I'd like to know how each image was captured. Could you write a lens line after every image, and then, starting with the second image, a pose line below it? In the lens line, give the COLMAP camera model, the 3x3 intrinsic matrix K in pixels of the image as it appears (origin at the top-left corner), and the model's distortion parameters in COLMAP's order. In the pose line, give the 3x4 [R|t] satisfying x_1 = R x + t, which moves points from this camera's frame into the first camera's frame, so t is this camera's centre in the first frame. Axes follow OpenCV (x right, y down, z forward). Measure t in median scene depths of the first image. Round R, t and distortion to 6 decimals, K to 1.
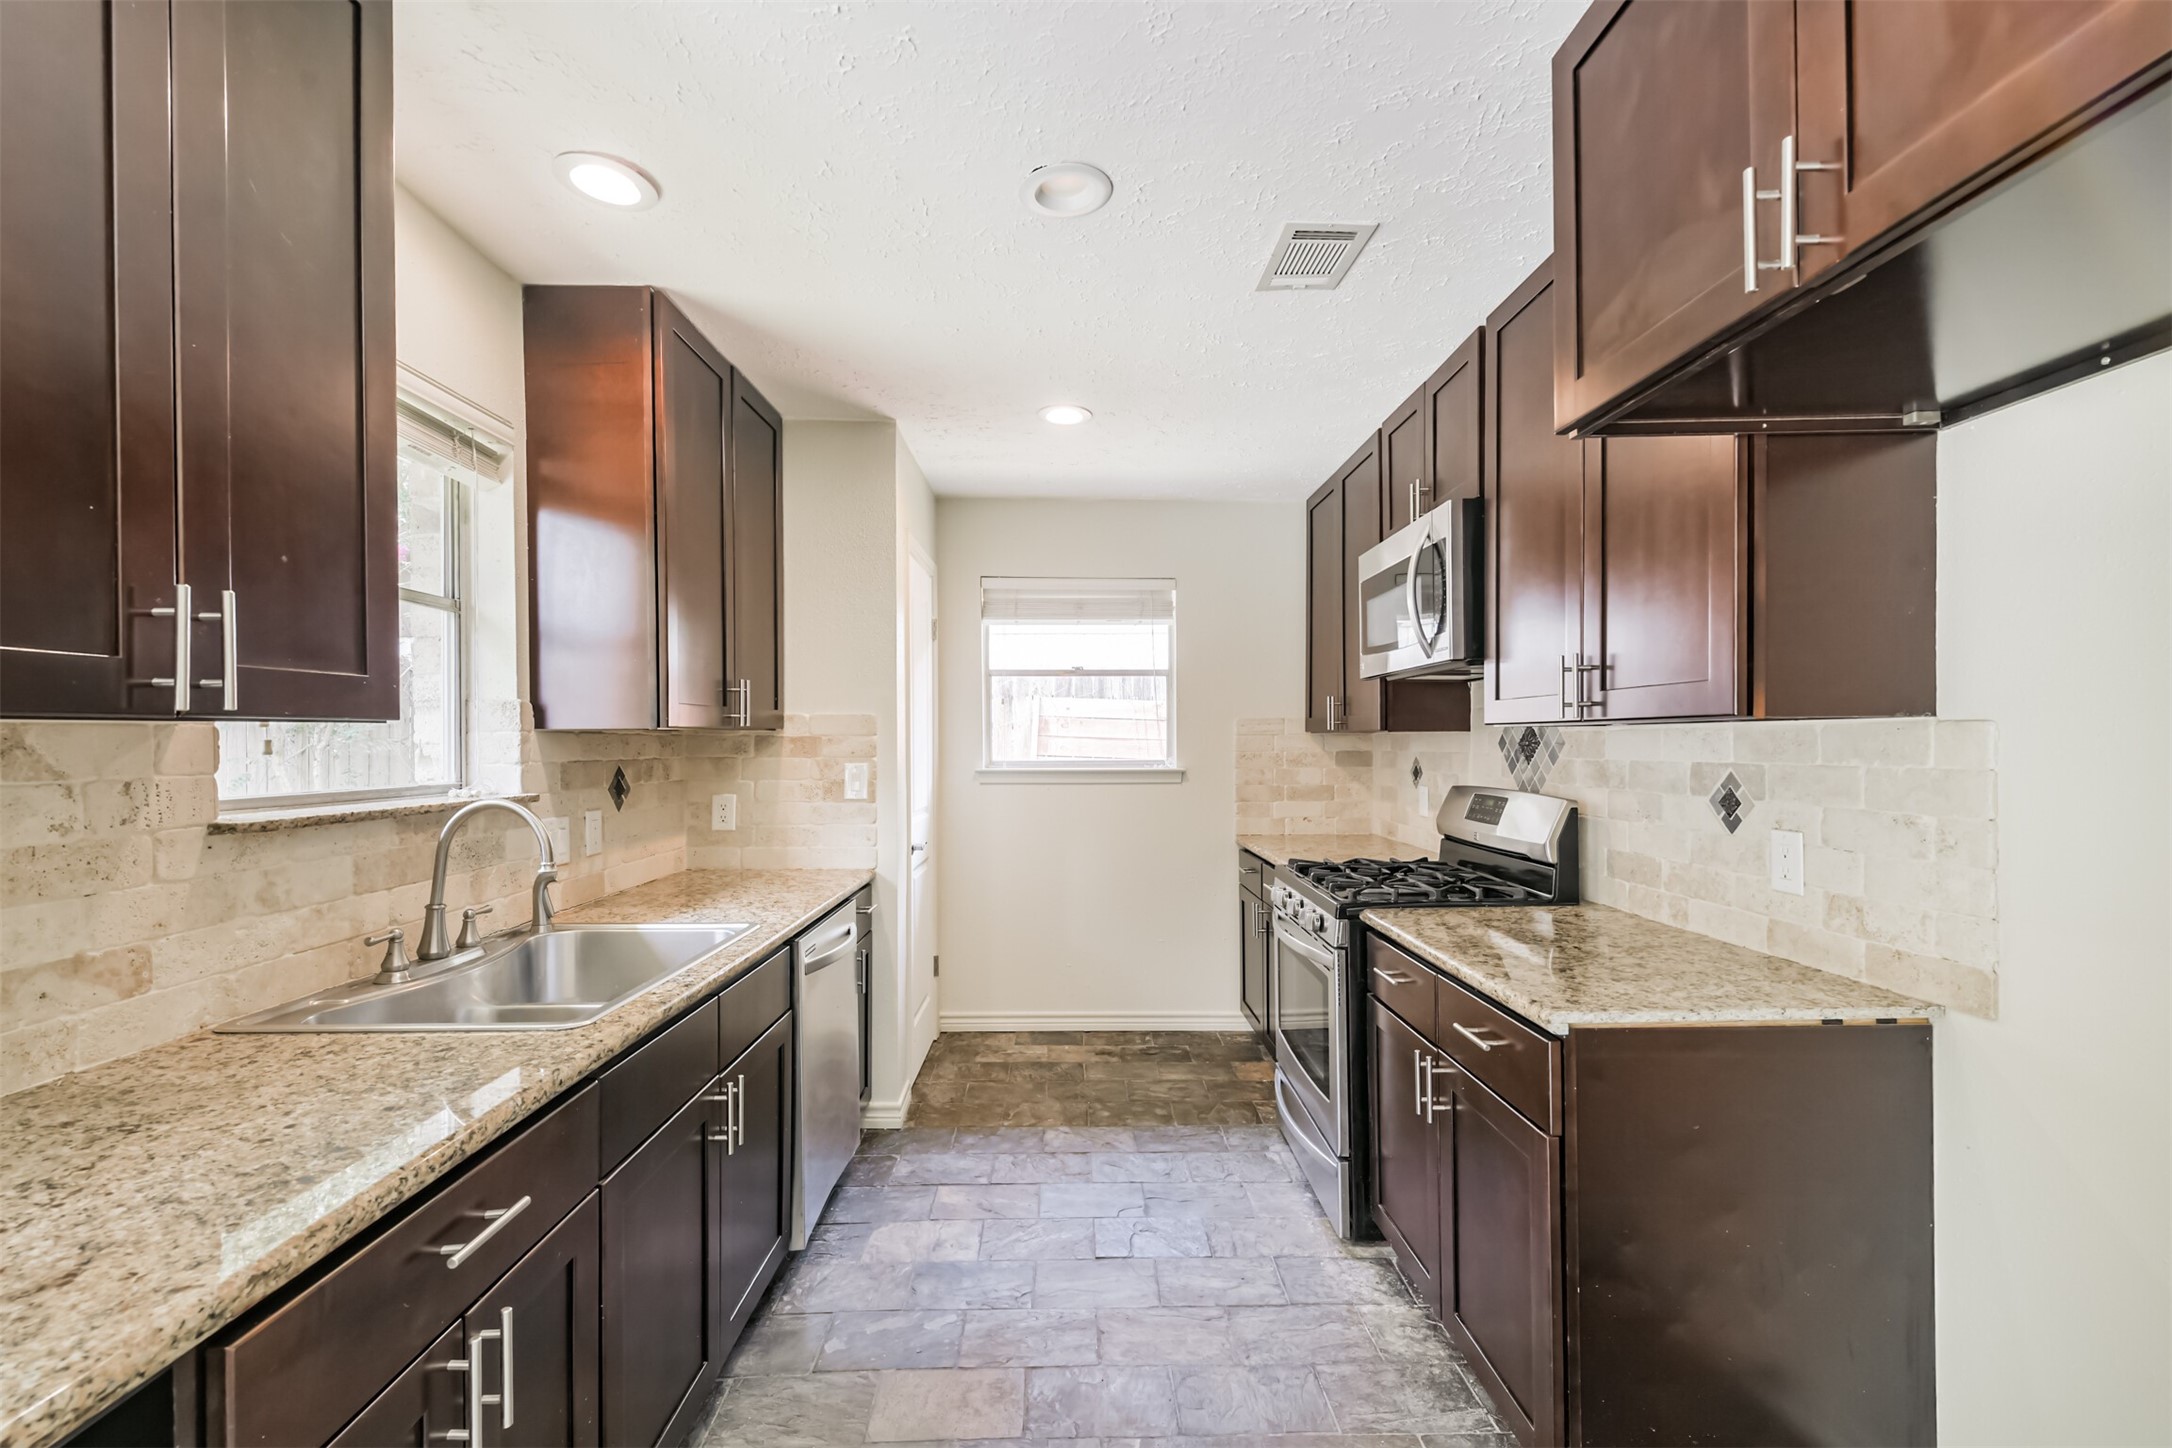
lens RADIAL K [[930.5, 0, 1088.9], [0, 930.5, 746.9], [0, 0, 1]] dist [0.019229, -0.006515]
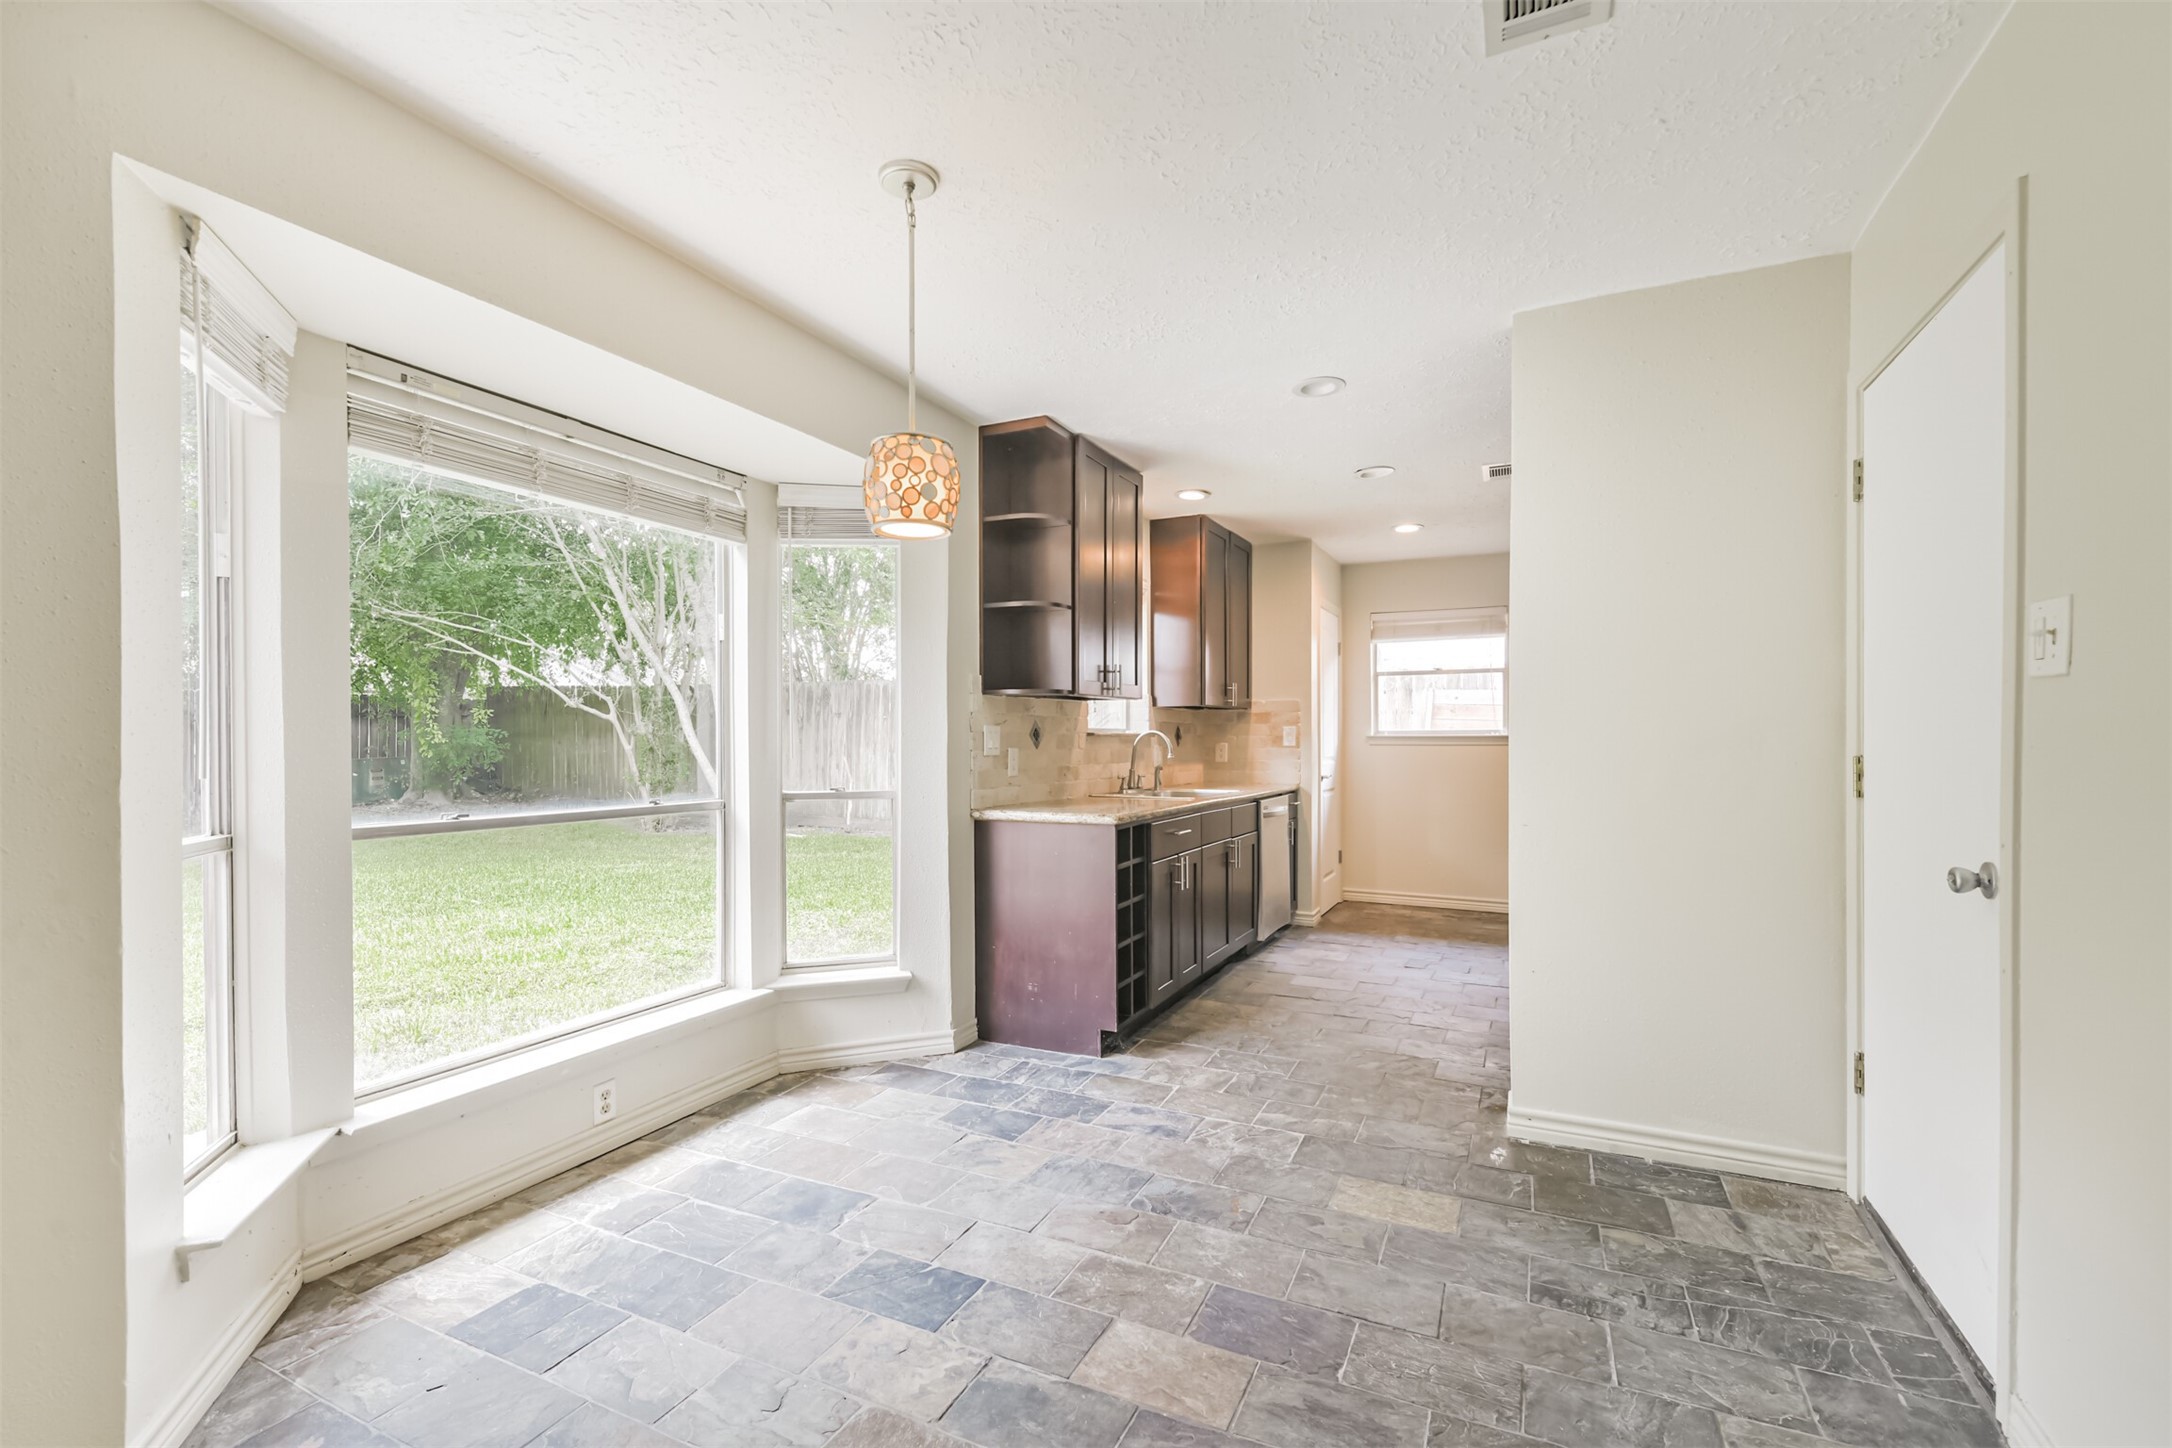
lens RADIAL K [[930.5, 0, 1107.1], [0, 930.5, 738.8], [0, 0, 1]] dist [0.019229, -0.006515]
pose [[0.898260, -0.000979, -0.439463, 0.312586], [-0.002716, 0.999966, -0.007779, 0.075349], [0.439456, 0.008182, 0.898227, -1.077920]]
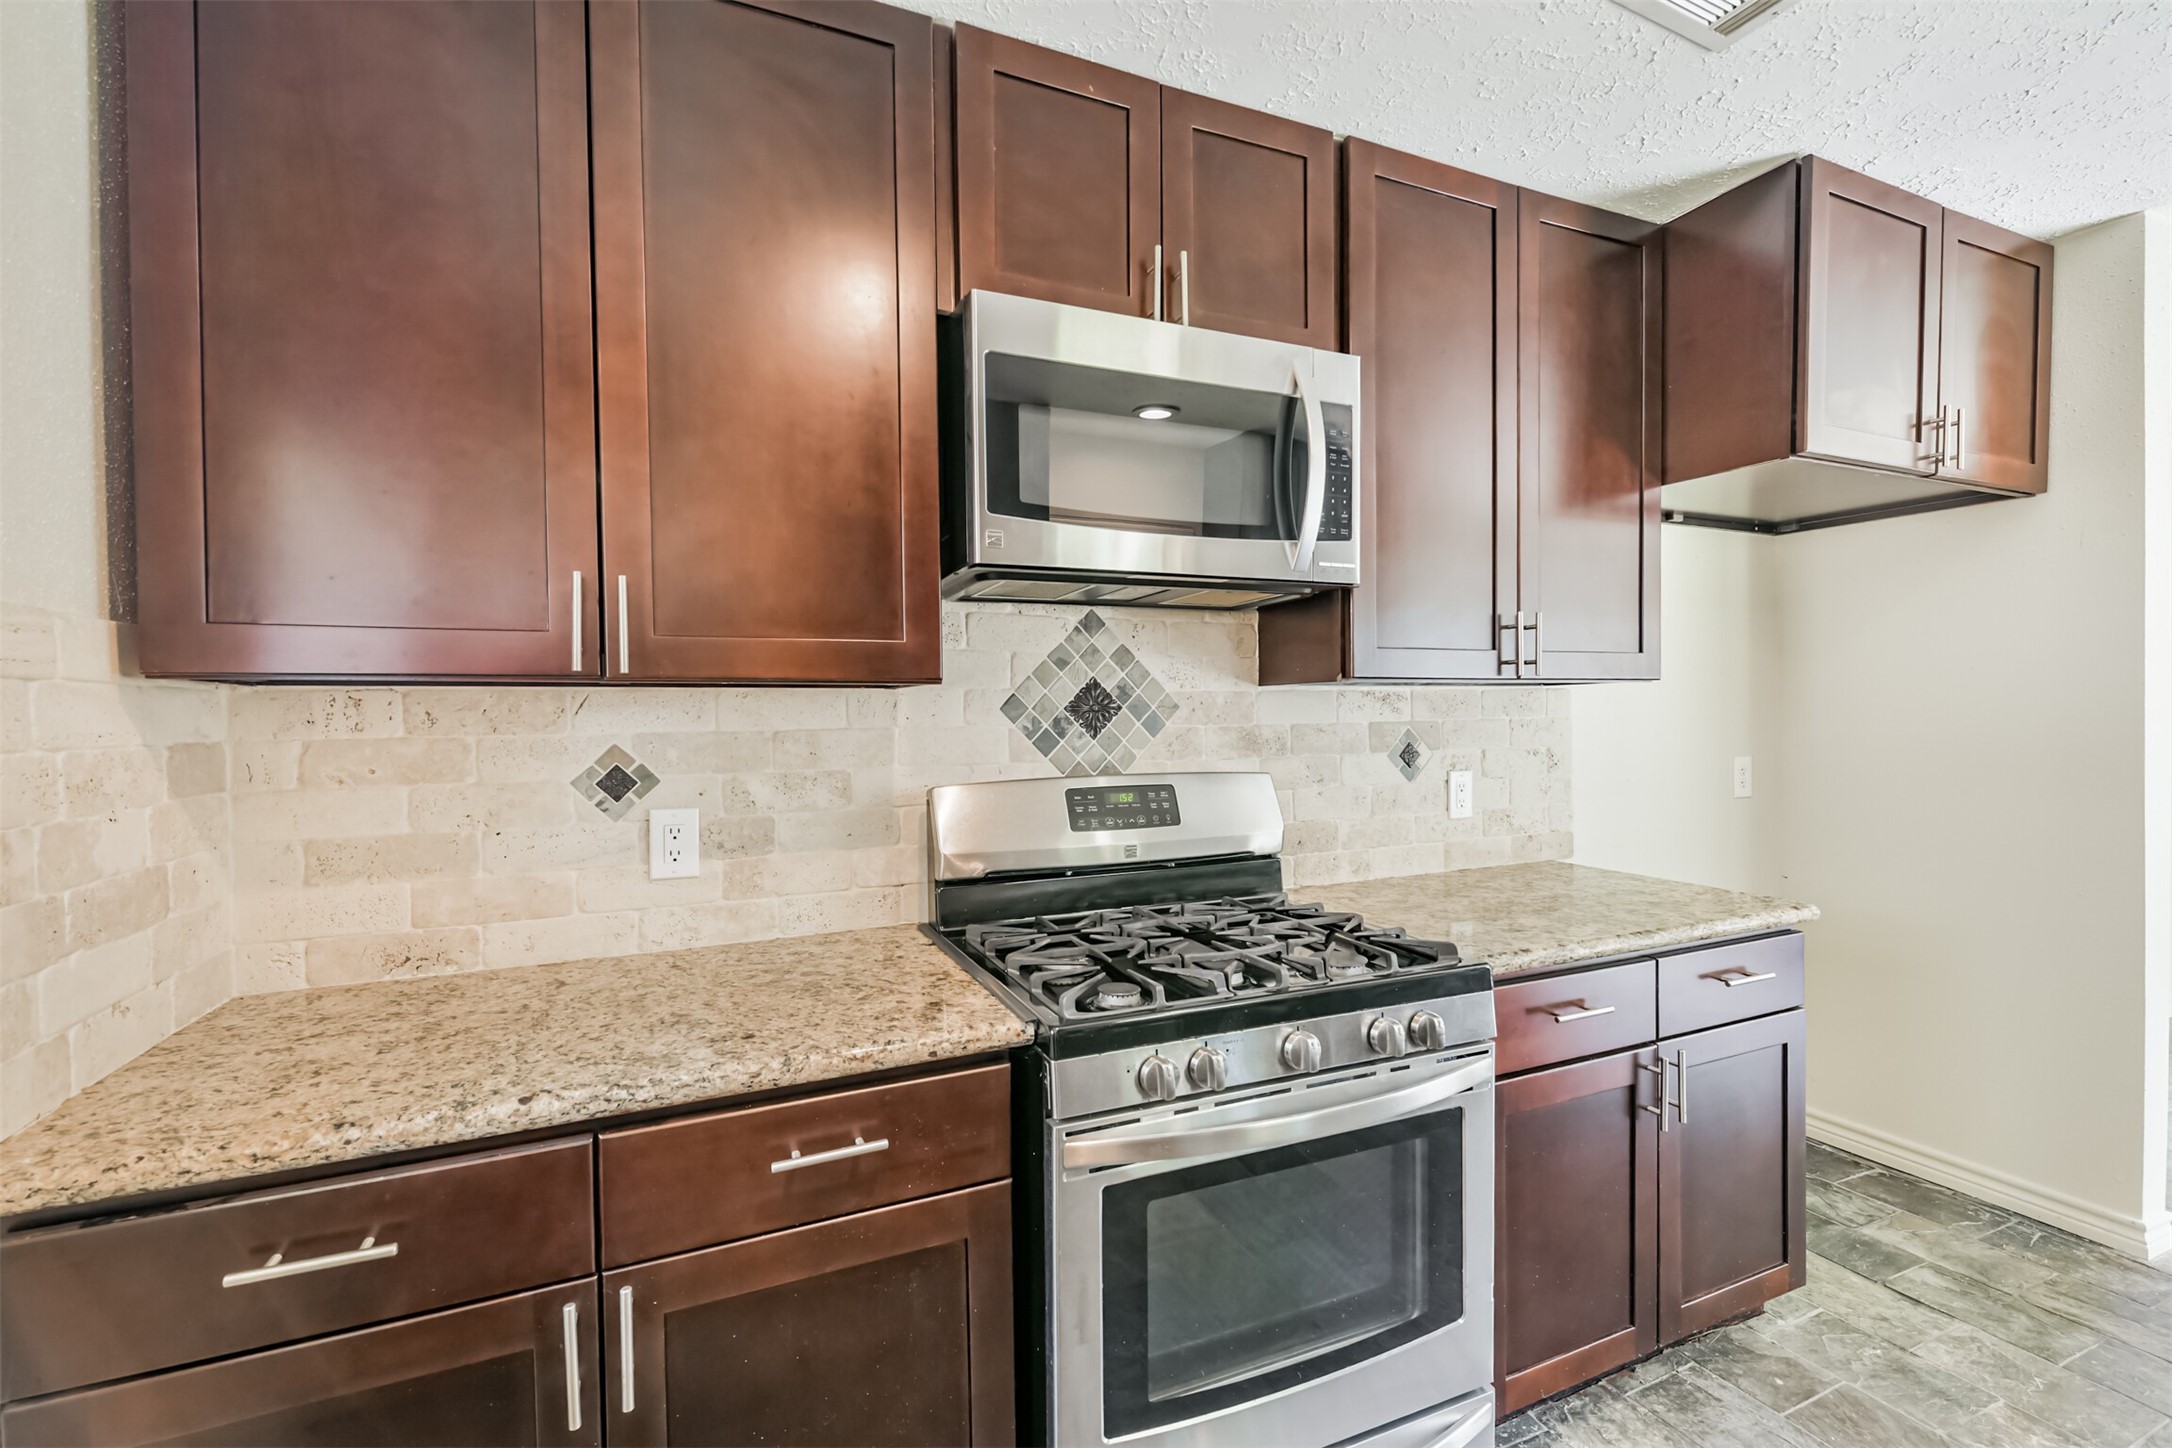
lens RADIAL K [[930.5, 0, 1064.7], [0, 930.5, 734.9], [0, 0, 1]] dist [0.019229, -0.006515]
pose [[-0.375080, -0.013785, 0.926890, -0.187585], [0.019631, 0.999547, 0.022809, -0.000157], [-0.926785, 0.026751, -0.374639, 1.510306]]
